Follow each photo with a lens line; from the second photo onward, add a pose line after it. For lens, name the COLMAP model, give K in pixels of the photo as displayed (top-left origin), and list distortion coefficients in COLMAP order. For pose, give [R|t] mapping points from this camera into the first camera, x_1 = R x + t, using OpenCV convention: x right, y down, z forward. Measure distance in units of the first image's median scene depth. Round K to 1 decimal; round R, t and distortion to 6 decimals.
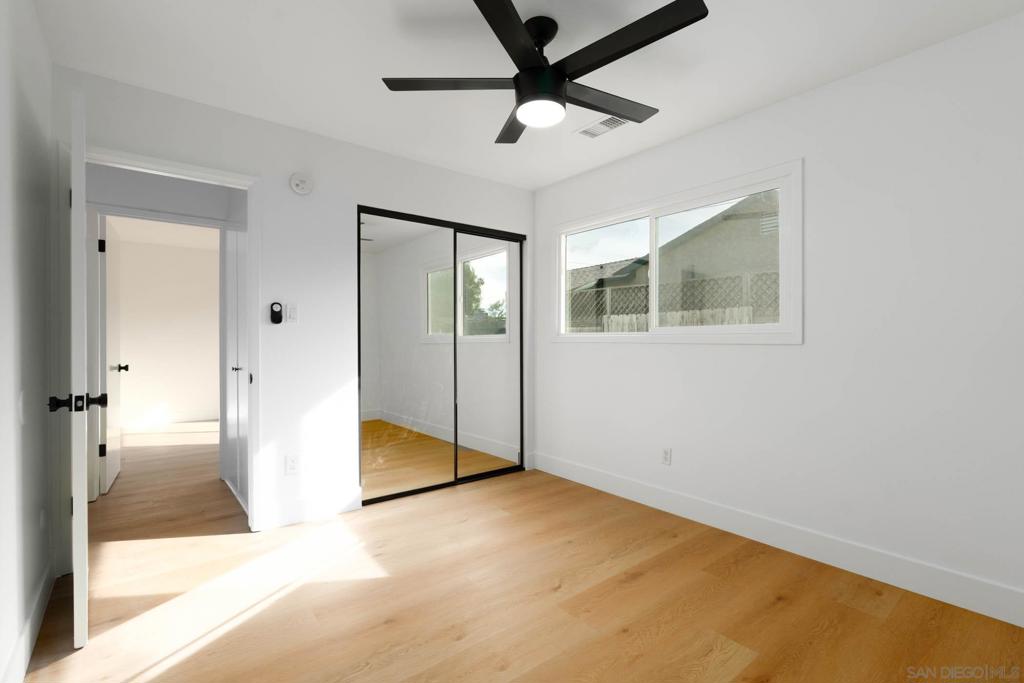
lens RADIAL K [[452.9, 0, 531.9], [0, 452.9, 340.2], [0, 0, 1]] dist [-0.004548, 0.000994]
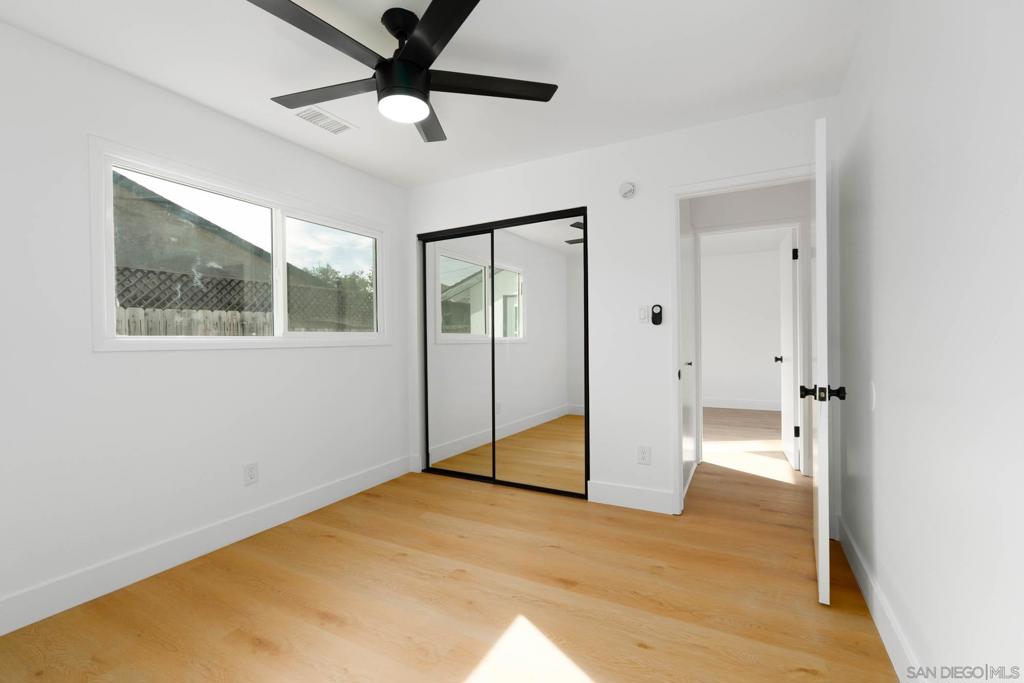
lens RADIAL K [[452.9, 0, 513.4], [0, 452.9, 338.7], [0, 0, 1]] dist [-0.004548, 0.000994]
pose [[-0.373128, 0.006246, 0.927759, -1.017967], [0.013187, 0.999912, -0.001428, -0.003706], [-0.927686, 0.011701, -0.373177, 1.185332]]
